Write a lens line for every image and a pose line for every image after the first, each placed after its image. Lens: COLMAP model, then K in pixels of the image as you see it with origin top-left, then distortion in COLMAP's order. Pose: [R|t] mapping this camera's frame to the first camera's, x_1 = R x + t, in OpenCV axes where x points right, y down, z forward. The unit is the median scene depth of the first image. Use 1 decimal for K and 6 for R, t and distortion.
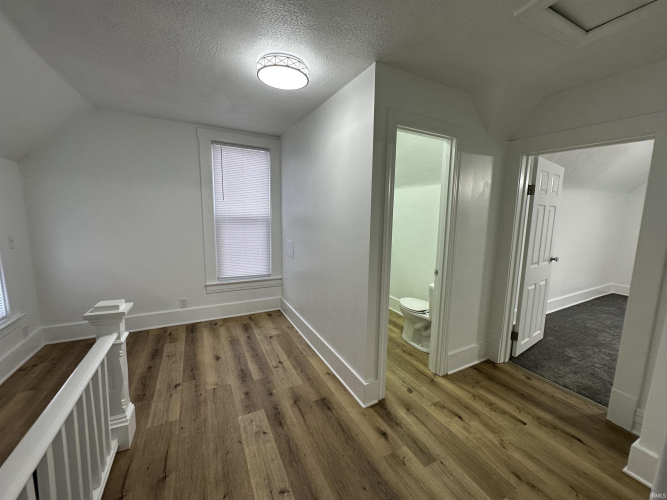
lens RADIAL K [[266.0, 0, 334.1], [0, 266.0, 247.0], [0, 0, 1]] dist [-0.001659, 0.000584]
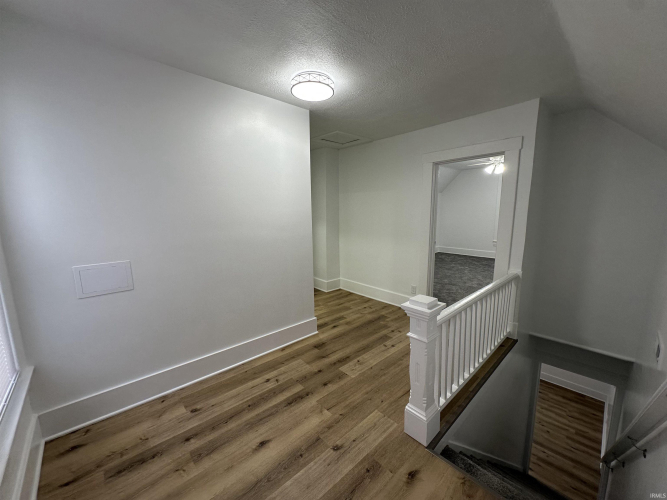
lens RADIAL K [[266.0, 0, 334.3], [0, 266.0, 250.1], [0, 0, 1]] dist [-0.001659, 0.000584]
pose [[-0.262604, -0.168365, 0.950101, -1.202270], [0.123218, 0.970746, 0.206080, -0.153060], [-0.957004, 0.171187, -0.234176, 1.099175]]
